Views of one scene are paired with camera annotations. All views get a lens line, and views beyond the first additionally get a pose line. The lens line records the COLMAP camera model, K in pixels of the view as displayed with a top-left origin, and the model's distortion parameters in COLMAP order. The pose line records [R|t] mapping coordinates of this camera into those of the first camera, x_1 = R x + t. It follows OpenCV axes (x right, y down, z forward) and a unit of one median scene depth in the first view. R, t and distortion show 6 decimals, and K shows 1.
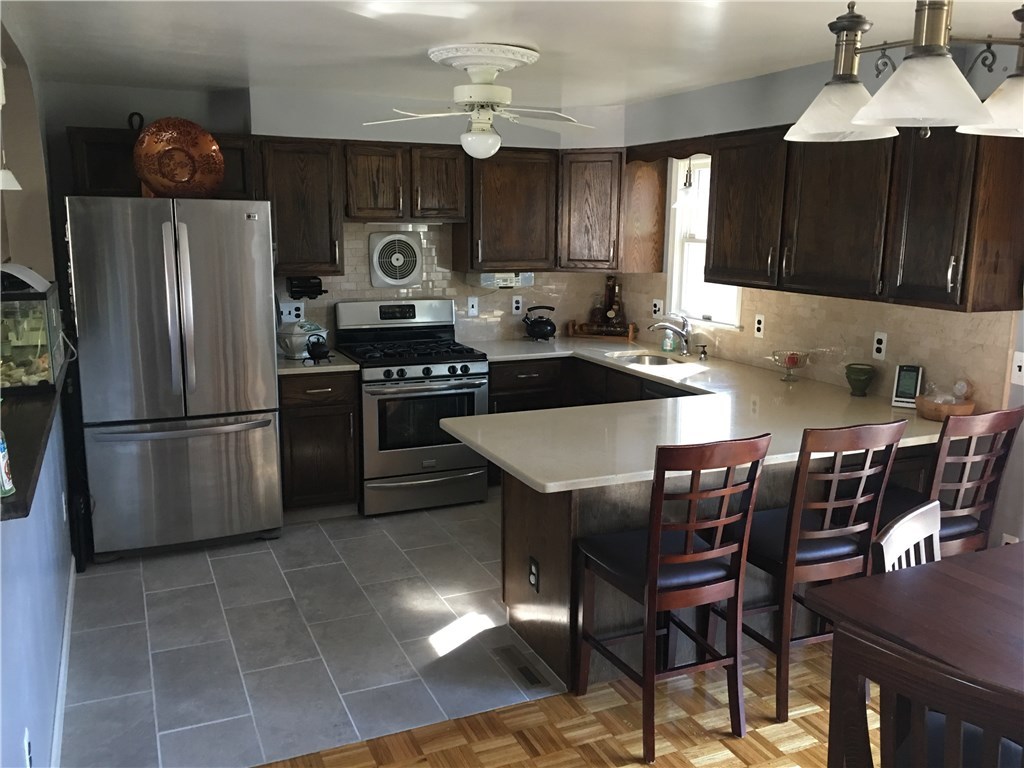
lens RADIAL K [[866.1, 0, 505.7], [0, 866.1, 383.7], [0, 0, 1]] dist [0.053157, -0.021720]
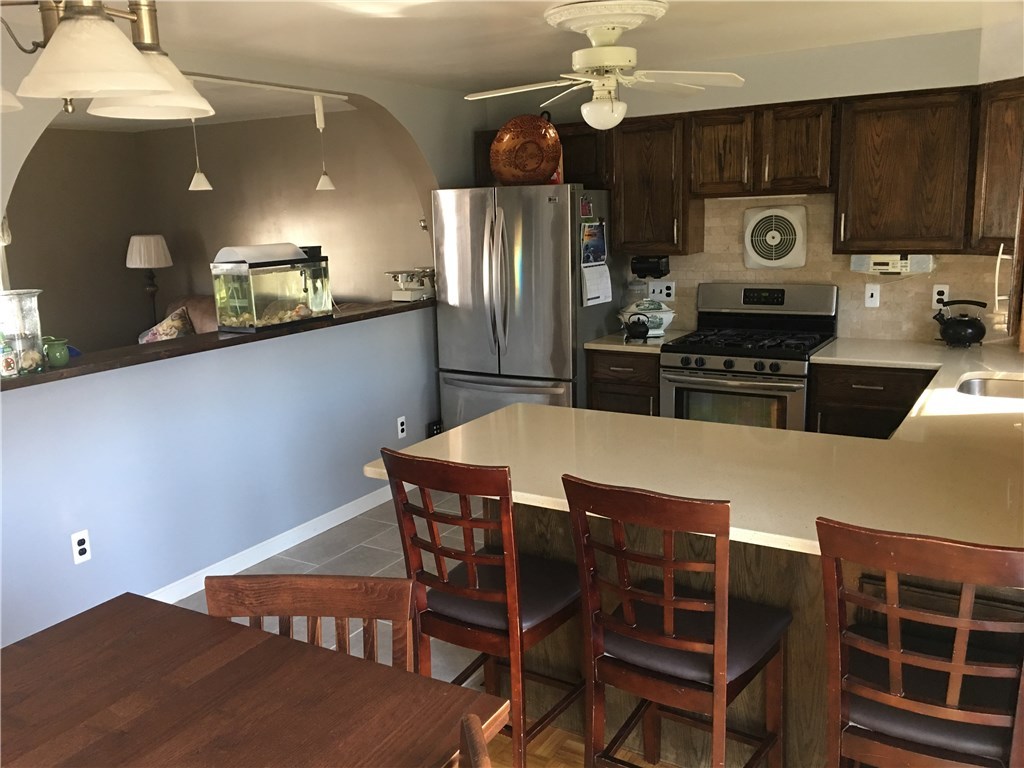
lens RADIAL K [[866.1, 0, 509.2], [0, 866.1, 383.7], [0, 0, 1]] dist [0.053157, -0.021720]
pose [[0.571811, 0.139641, -0.808414, 0.495729], [-0.114342, 0.989355, 0.090019, -0.048108], [0.812378, 0.040961, 0.581690, 0.288734]]
